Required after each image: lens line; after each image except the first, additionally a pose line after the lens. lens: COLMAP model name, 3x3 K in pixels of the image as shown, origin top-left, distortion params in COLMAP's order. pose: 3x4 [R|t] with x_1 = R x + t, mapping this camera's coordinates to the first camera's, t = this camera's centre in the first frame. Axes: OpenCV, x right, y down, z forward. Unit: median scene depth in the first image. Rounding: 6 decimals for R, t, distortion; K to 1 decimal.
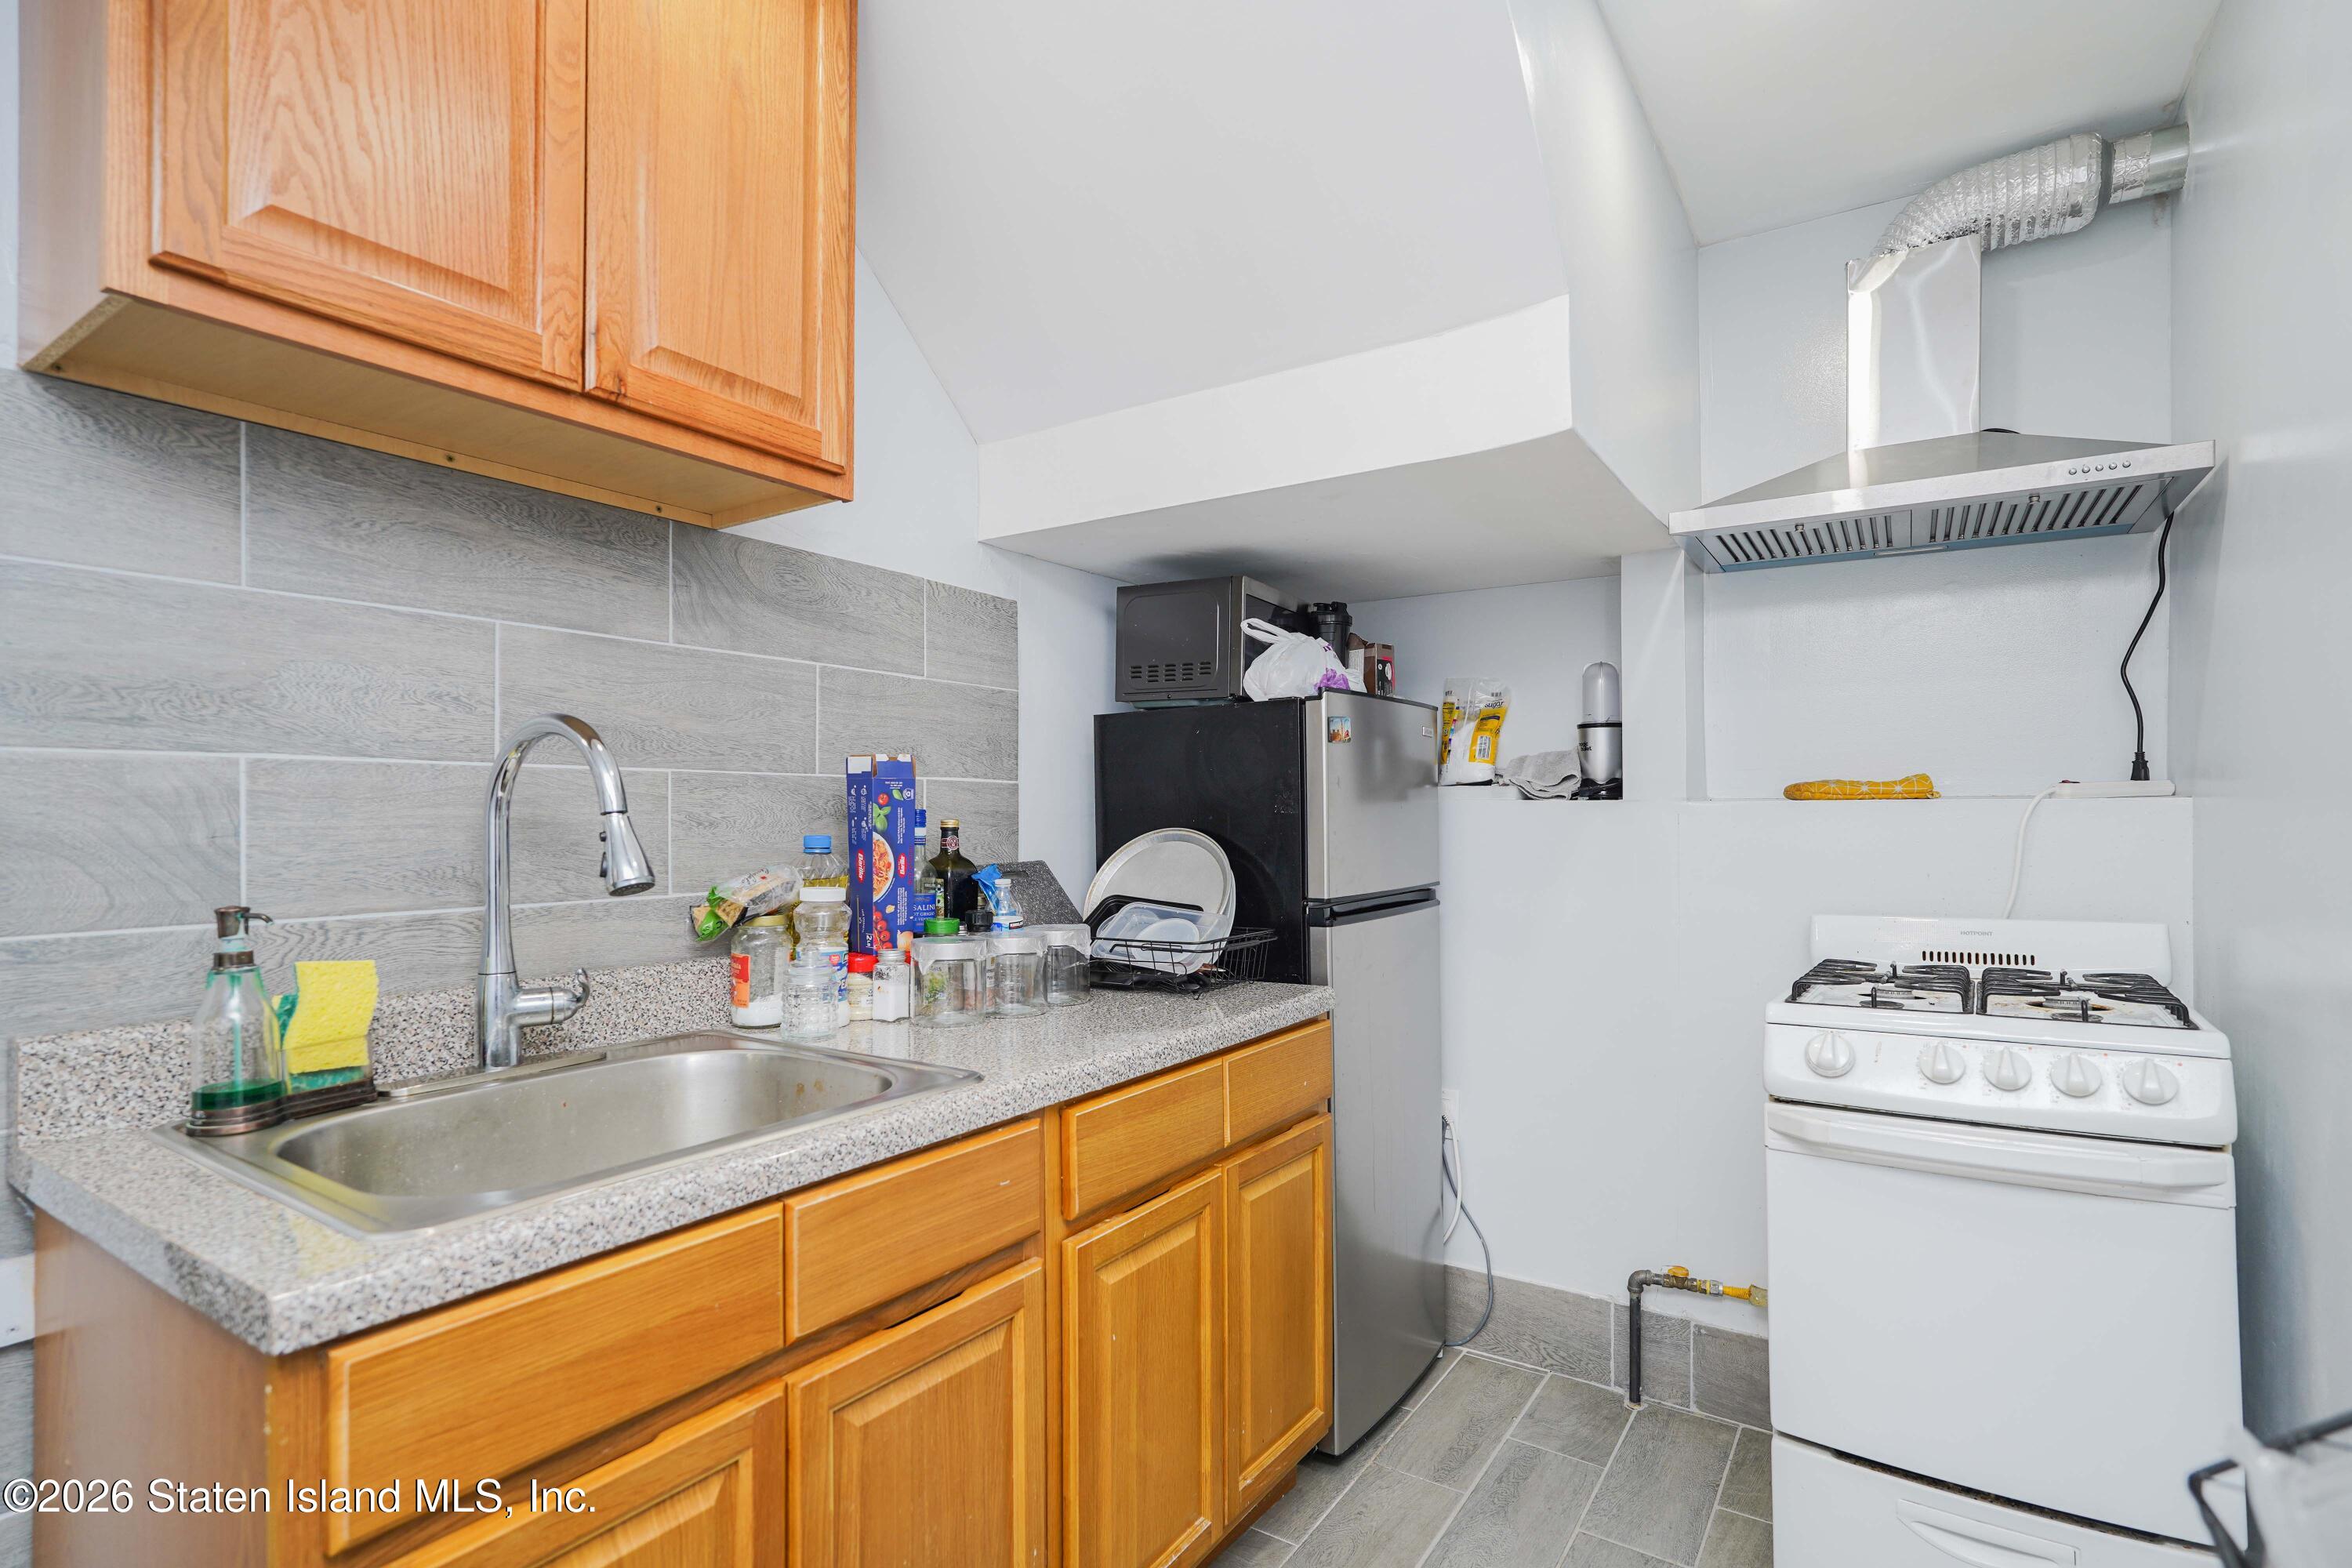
lens RADIAL K [[1137.0, 0, 1152.8], [0, 1137.0, 824.9], [0, 0, 1]] dist [-0.003774, 0.004212]
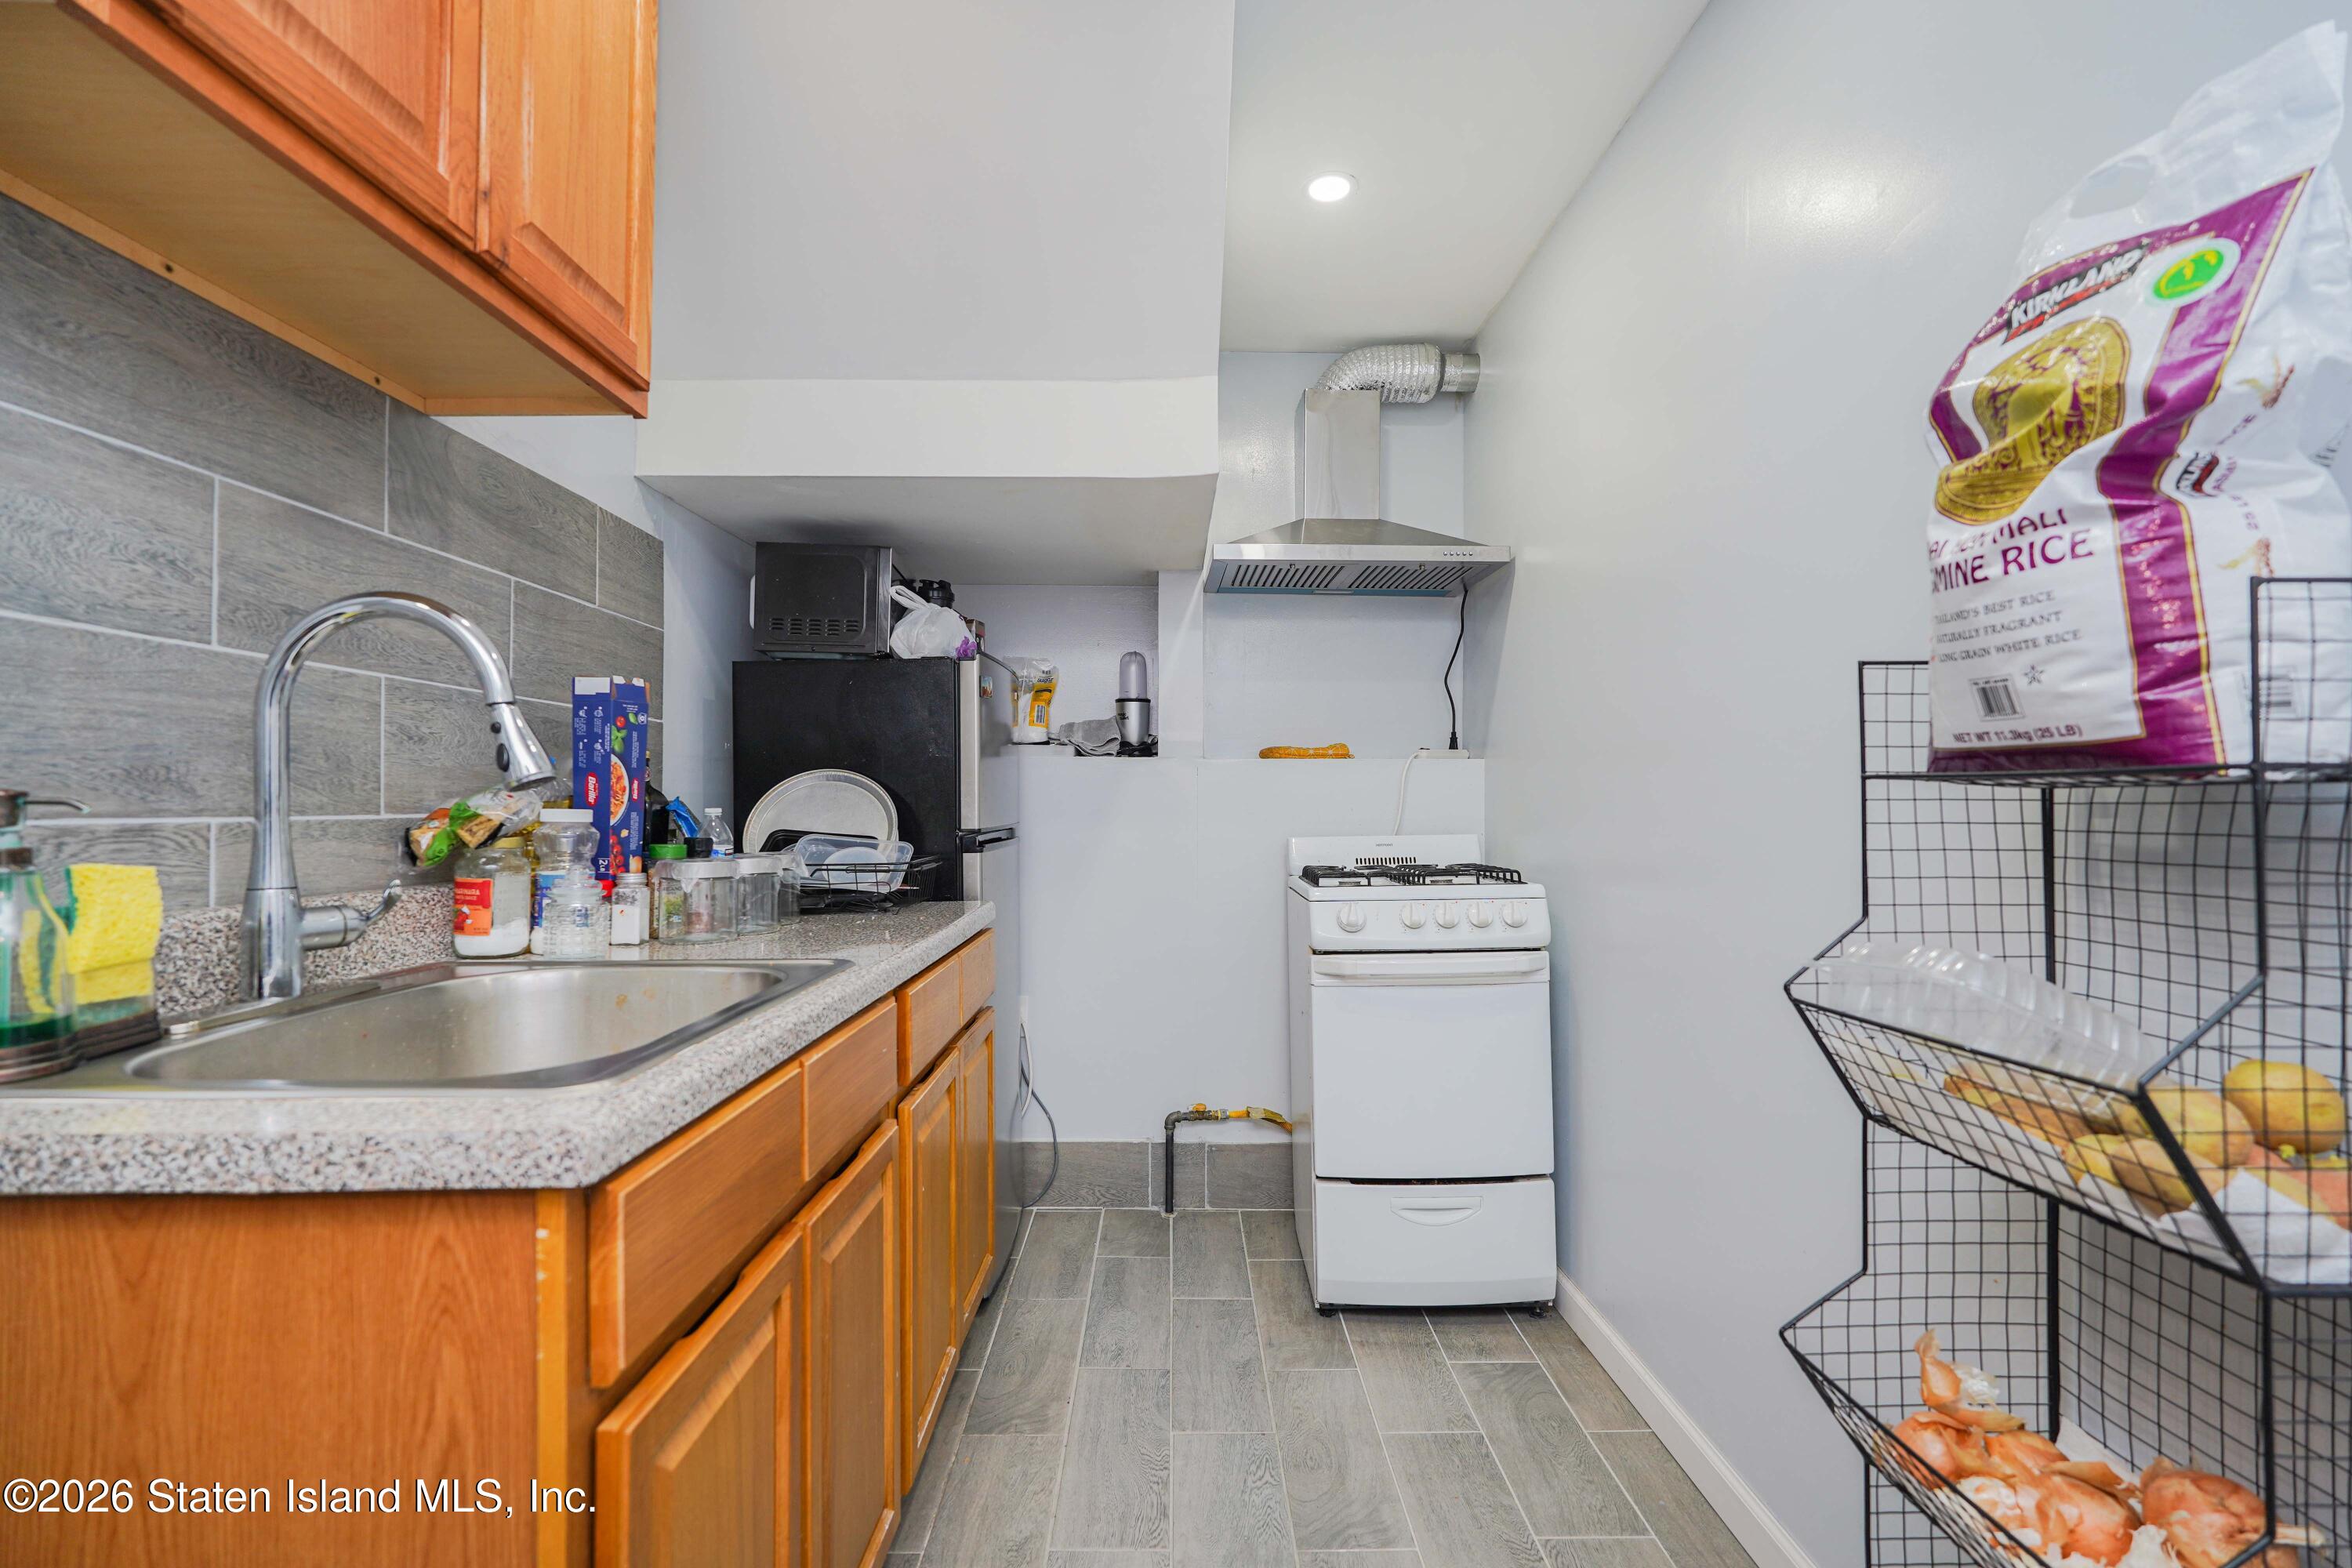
lens RADIAL K [[1040.4, 0, 1181.0], [0, 1040.4, 802.0], [0, 0, 1]] dist [-0.012336, 0.008389]
pose [[0.832256, 0.002315, 0.554387, -0.331463], [0.000883, 0.999984, -0.005501, 0.052638], [-0.554391, 0.005068, 0.832241, -0.020631]]
